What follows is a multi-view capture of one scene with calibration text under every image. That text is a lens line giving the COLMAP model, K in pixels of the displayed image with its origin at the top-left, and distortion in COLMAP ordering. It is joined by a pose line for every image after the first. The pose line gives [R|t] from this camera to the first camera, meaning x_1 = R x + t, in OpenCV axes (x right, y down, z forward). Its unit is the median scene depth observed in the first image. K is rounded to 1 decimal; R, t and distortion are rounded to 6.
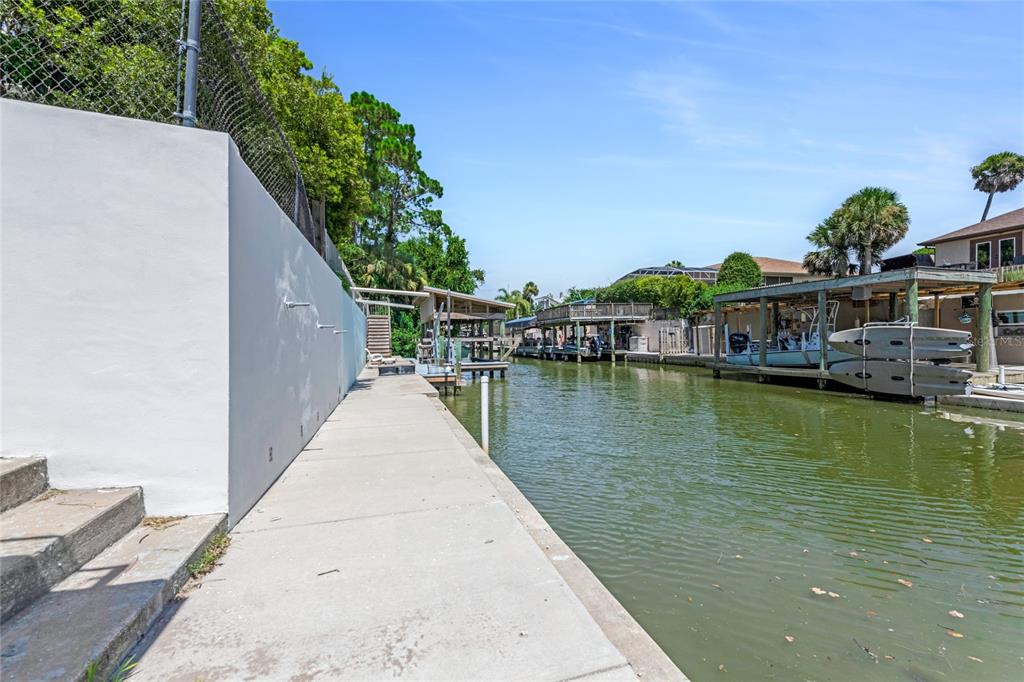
lens RADIAL K [[413.2, 0, 514.4], [0, 413.2, 333.9], [0, 0, 1]] dist [0.002158, 0.000127]
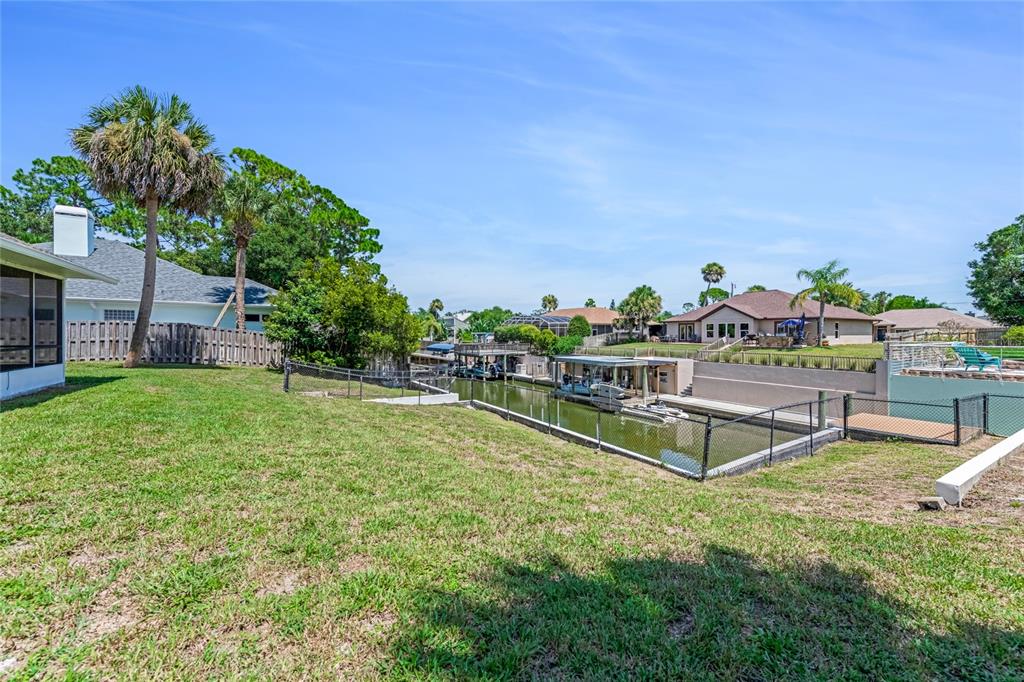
lens RADIAL K [[413.2, 0, 514.4], [0, 413.2, 333.9], [0, 0, 1]] dist [0.002158, 0.000127]
pose [[0.965884, 0.006741, 0.258886, -0.135610], [-0.012823, 0.999680, 0.021813, -0.145015], [-0.258656, -0.024389, 0.965662, -0.520350]]
